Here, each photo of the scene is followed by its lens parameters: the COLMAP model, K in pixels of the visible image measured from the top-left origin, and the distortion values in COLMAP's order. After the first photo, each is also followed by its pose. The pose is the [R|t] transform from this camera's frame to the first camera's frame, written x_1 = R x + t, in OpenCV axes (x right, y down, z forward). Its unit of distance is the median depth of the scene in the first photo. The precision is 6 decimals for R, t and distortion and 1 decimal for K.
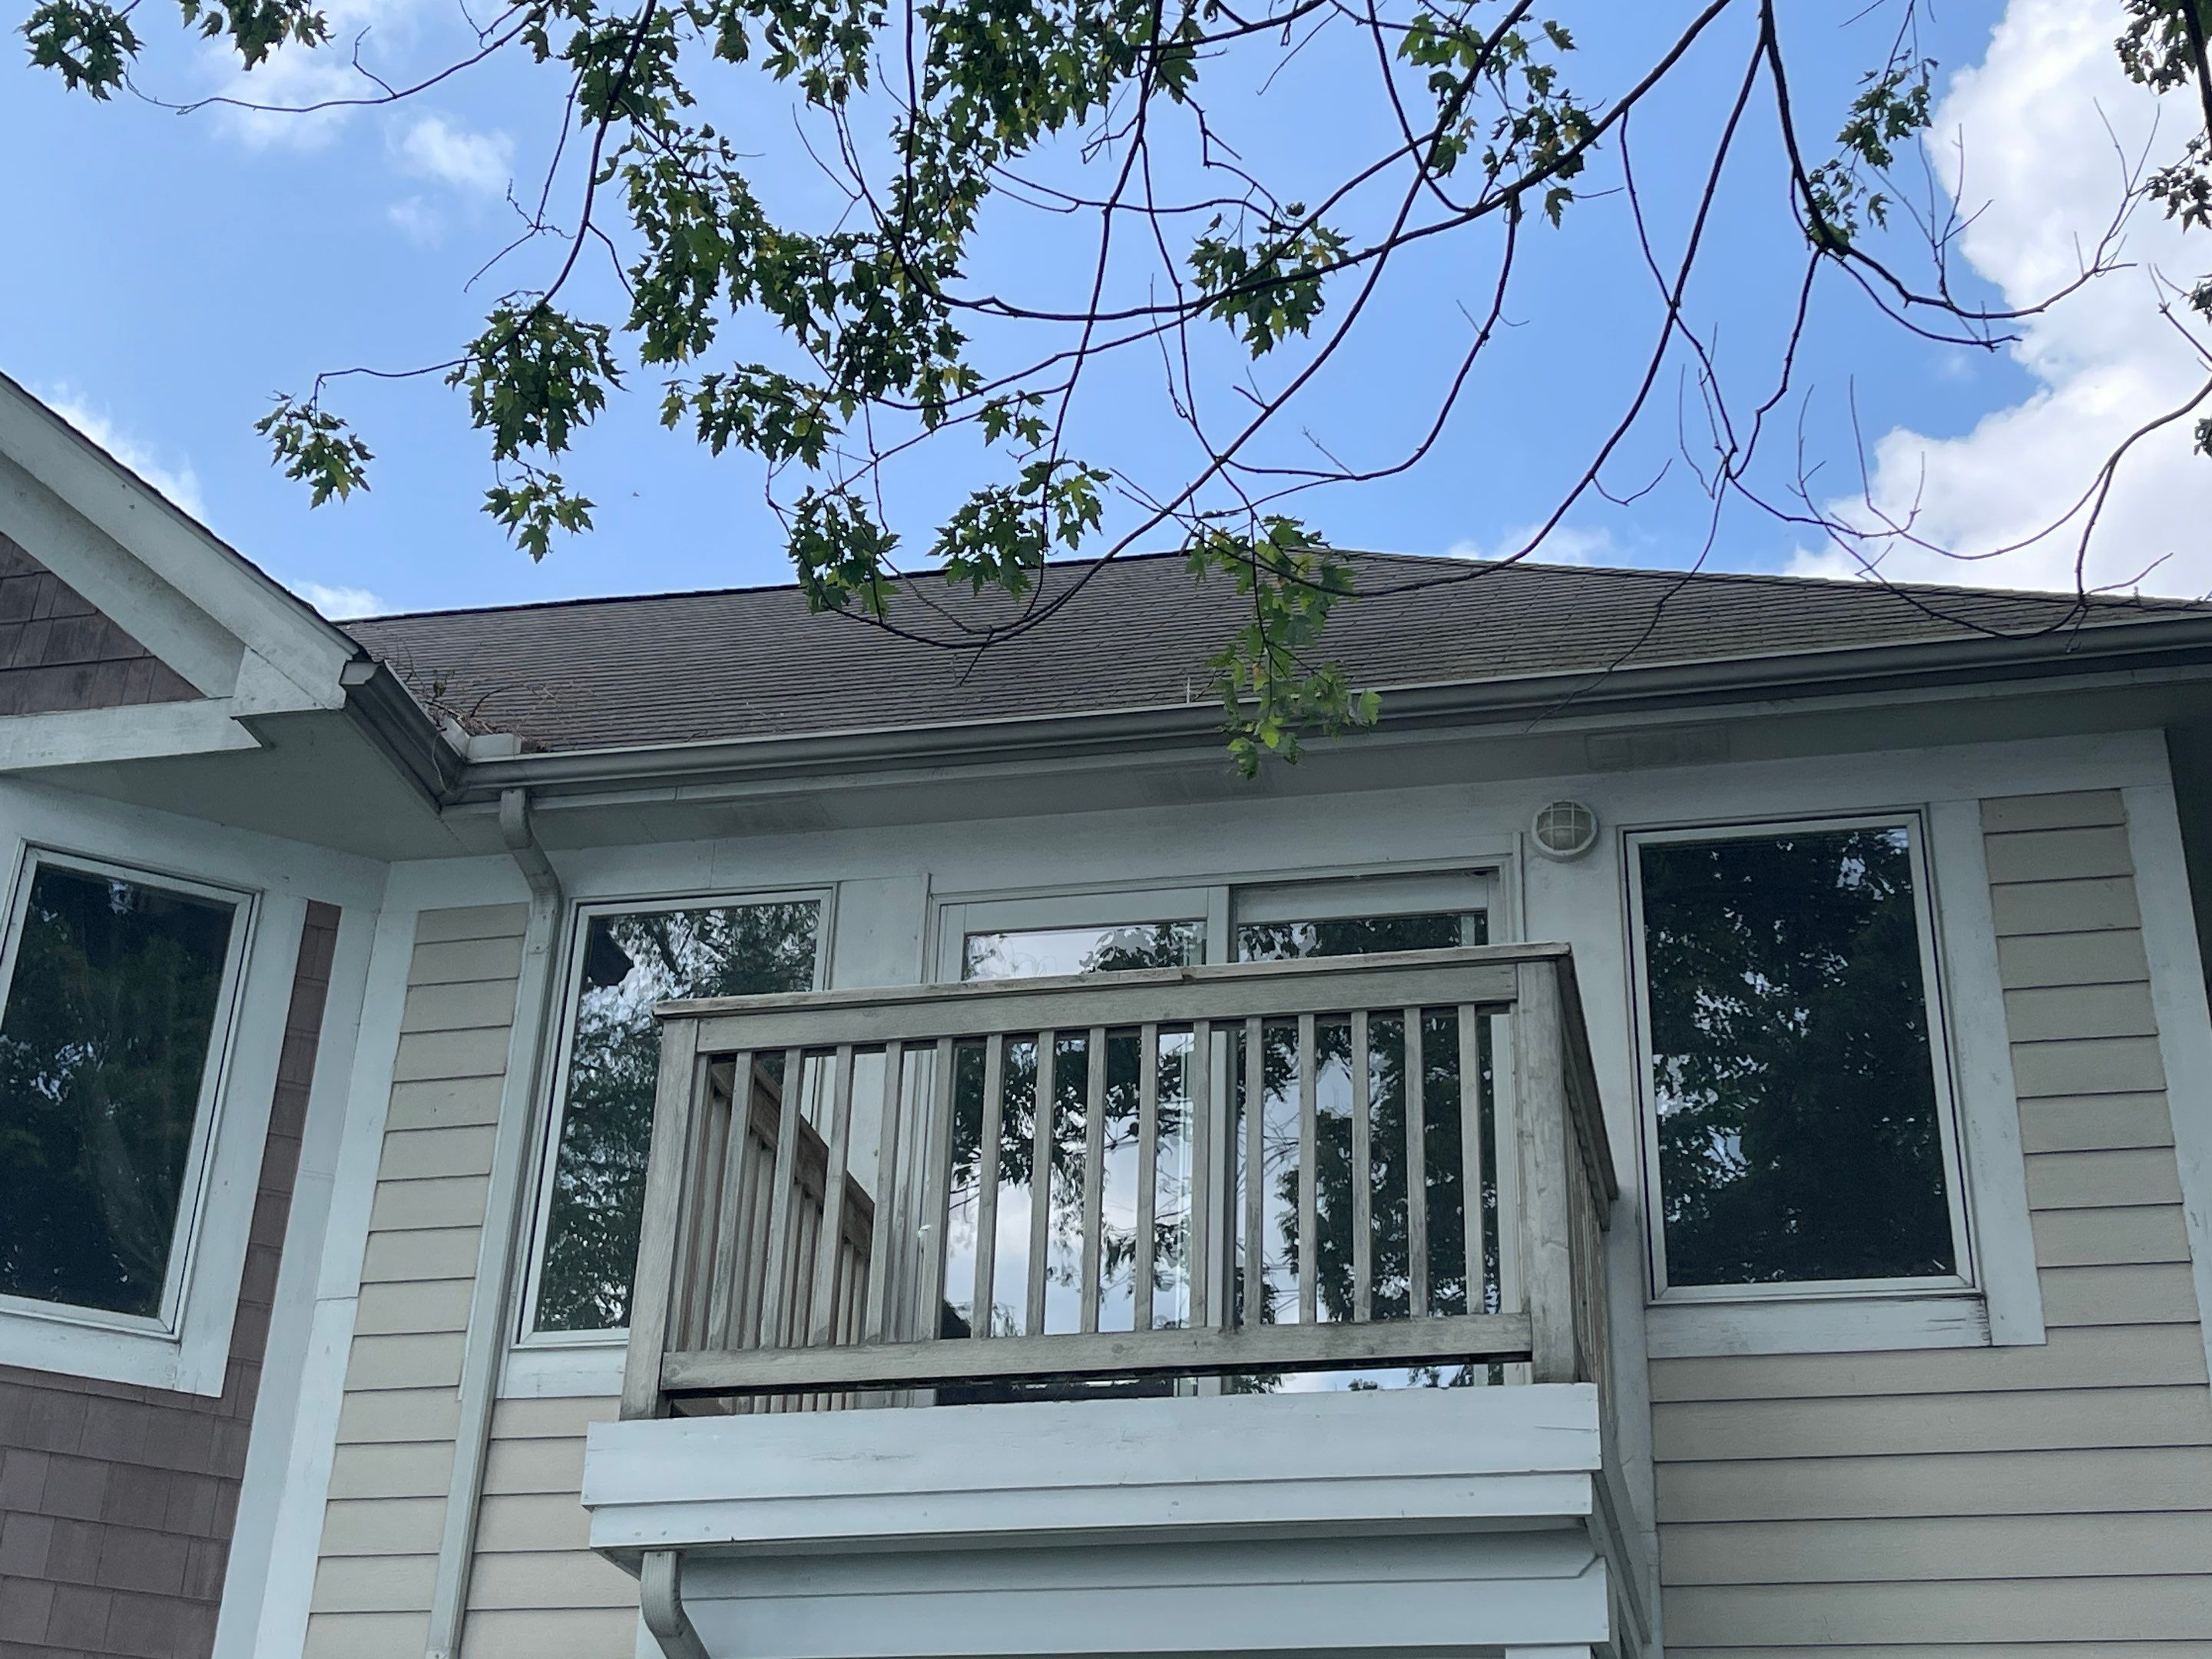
lens RADIAL K [[3042.3, 0, 1114.5], [0, 3042.3, 819.3], [0, 0, 1]] dist [0.033704, 0.000000]
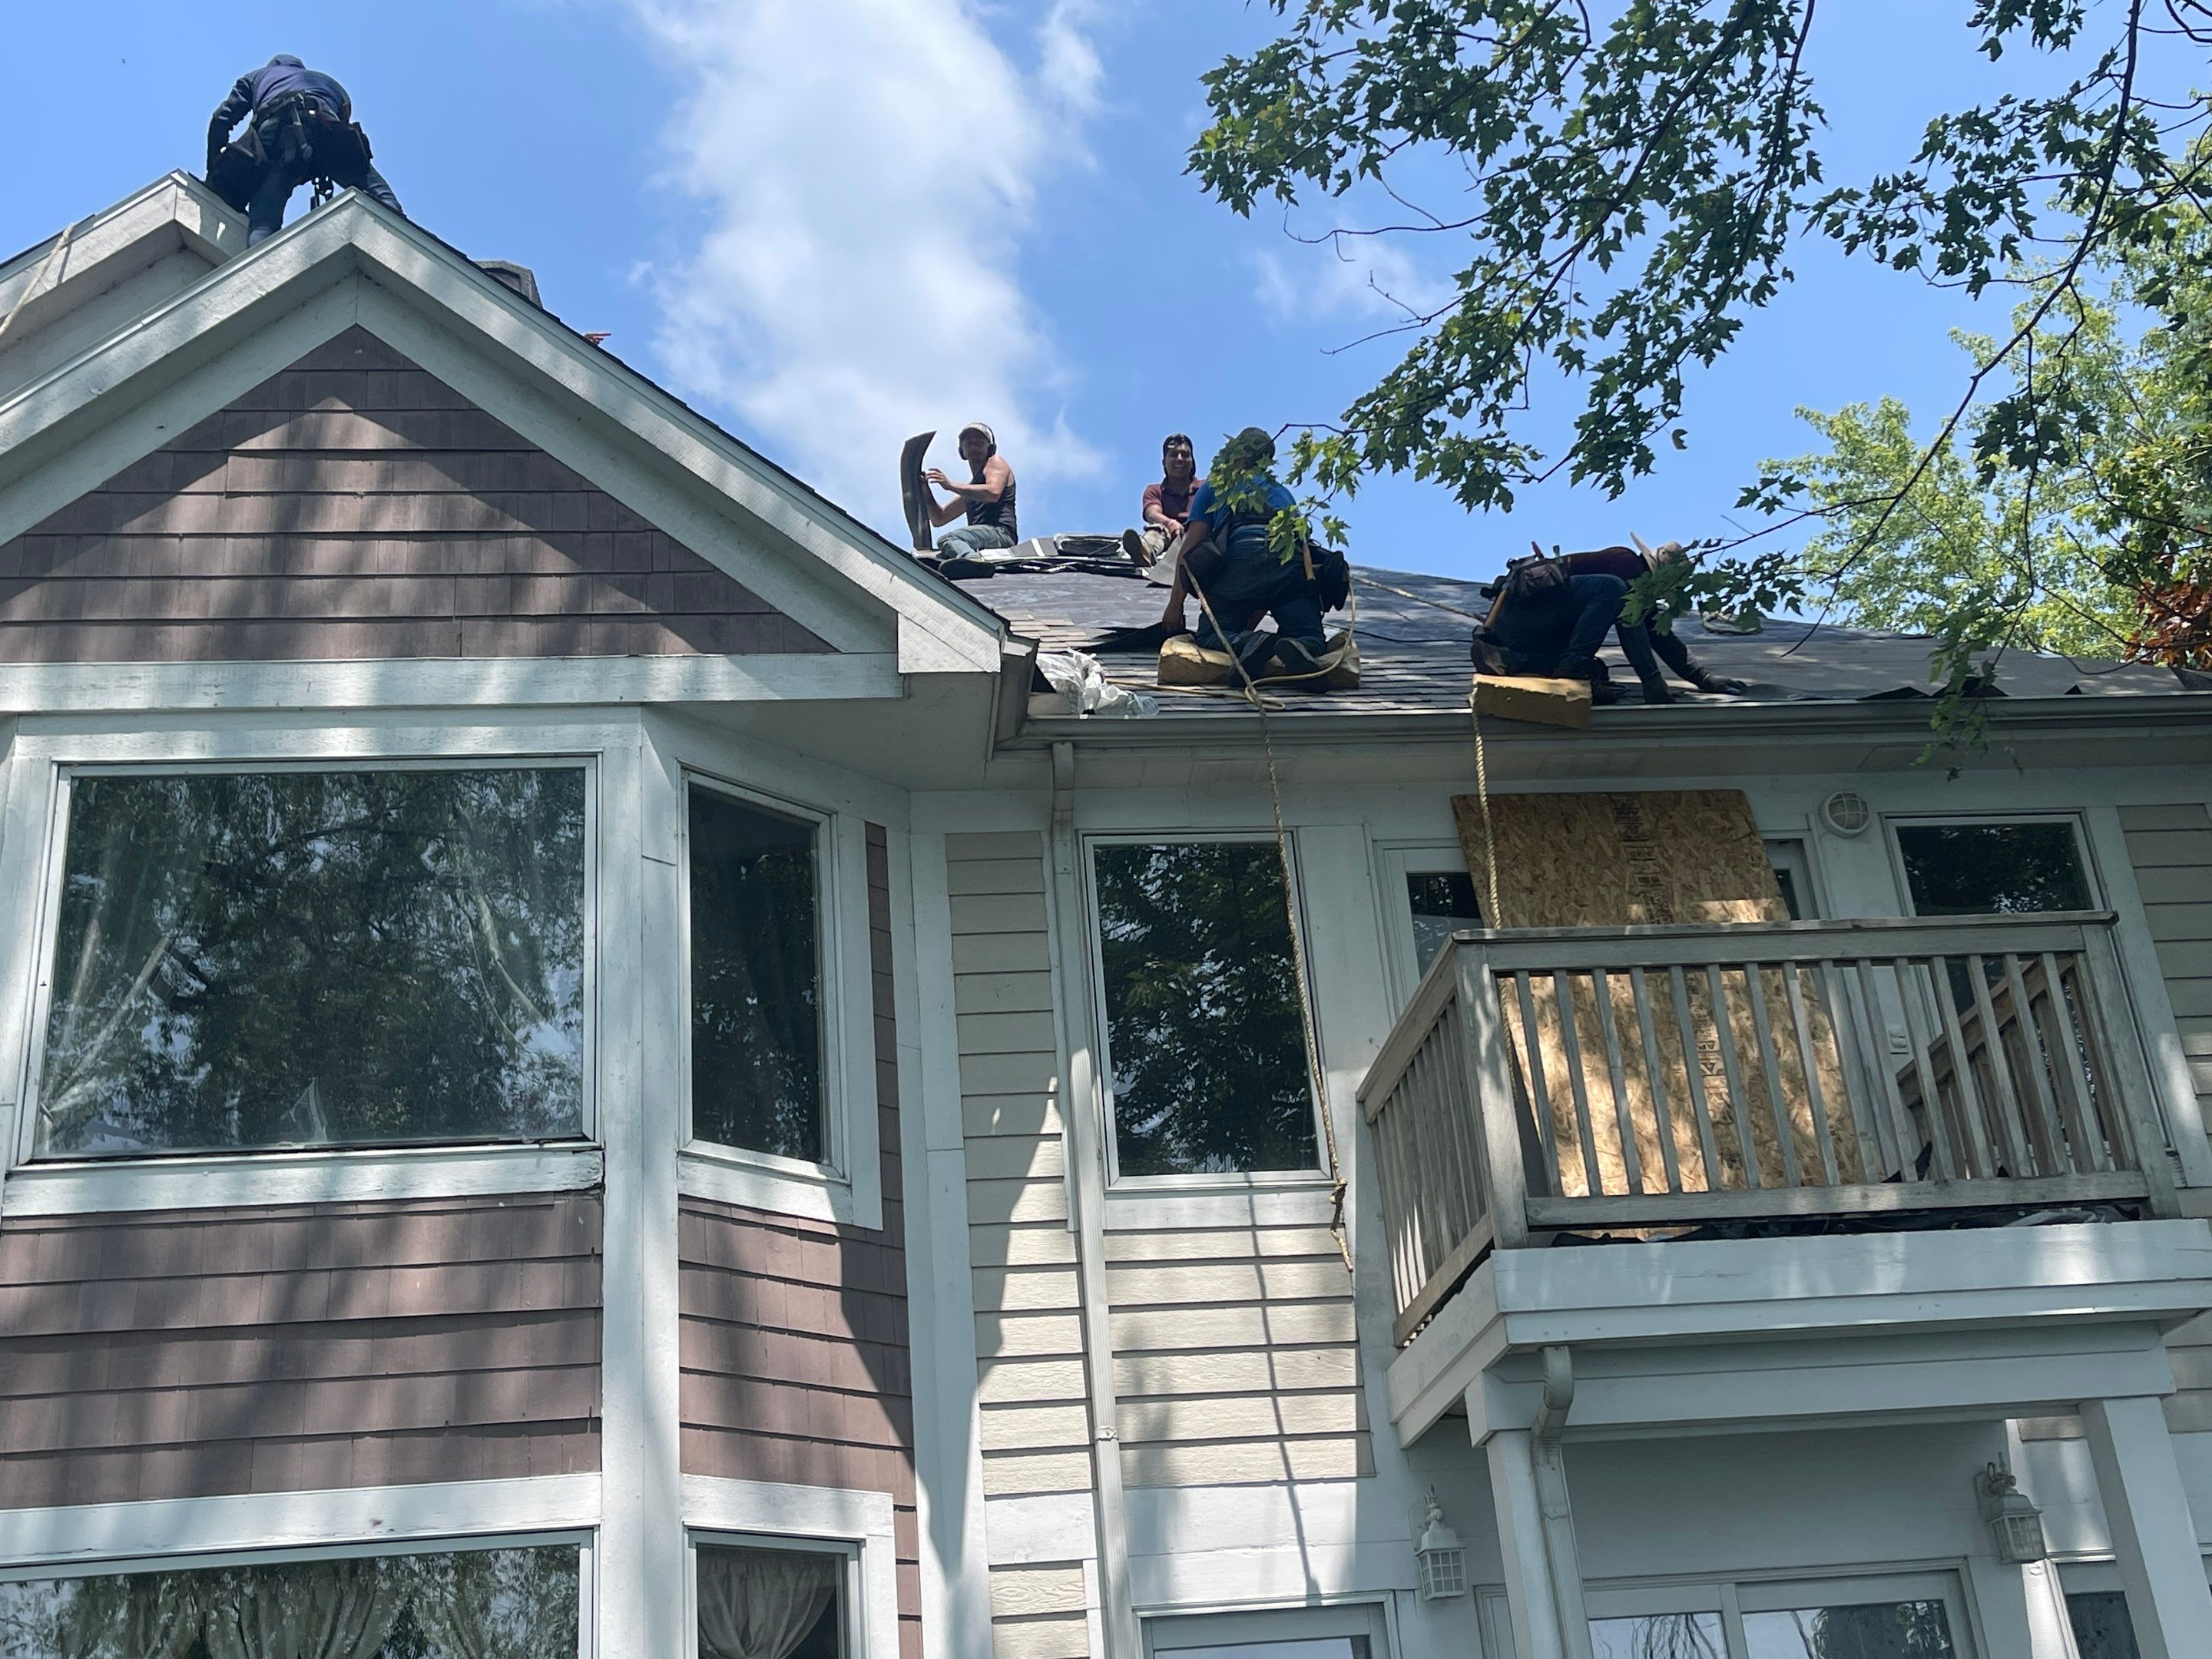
lens RADIAL K [[2599.4, 0, 1111.6], [0, 2599.4, 867.0], [0, 0, 1]] dist [0.081746, 0.000000]
pose [[0.939182, 0.036209, 0.341504, -0.564753], [-0.055378, 0.997380, 0.046545, -0.009350], [-0.338924, -0.062626, 0.938727, 0.000917]]
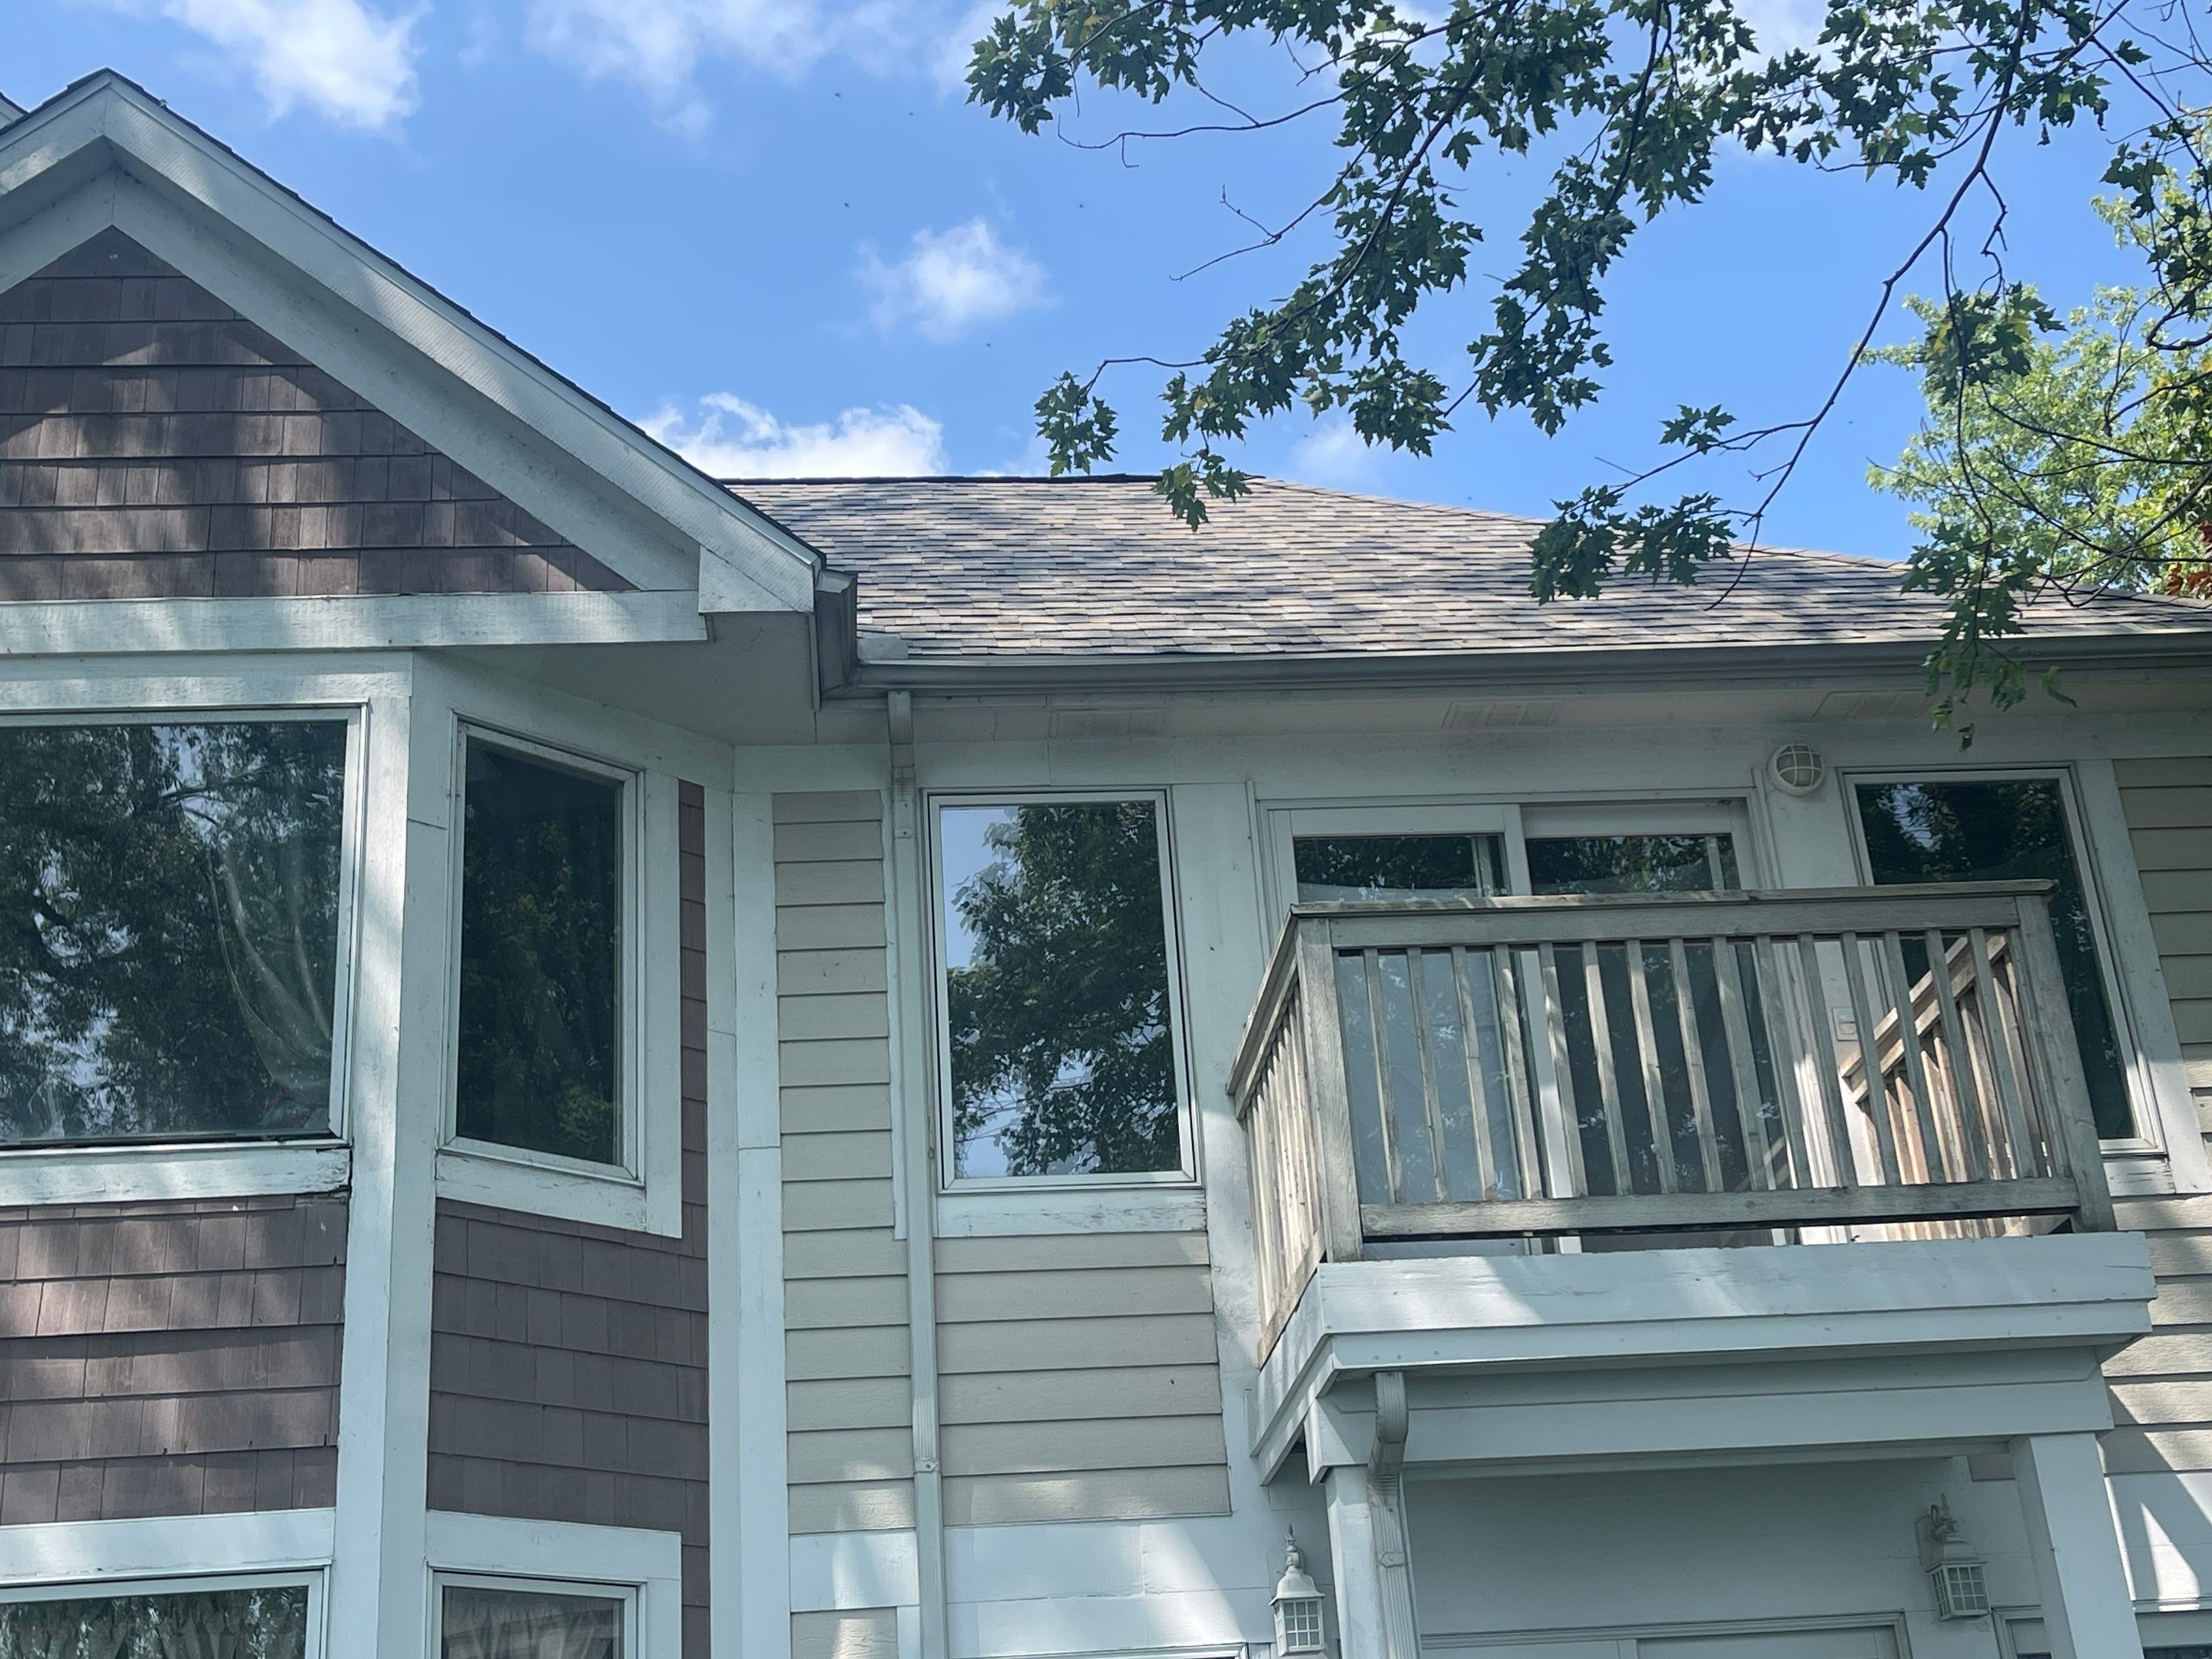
lens RADIAL K [[2887.1, 0, 1099.9], [0, 2887.1, 841.8], [0, 0, 1]] dist [0.090004, 0.000000]
pose [[0.951253, 0.033763, 0.306559, -0.470056], [-0.053150, 0.997064, 0.055113, -0.016928], [-0.303799, -0.068720, 0.950255, -0.019262]]
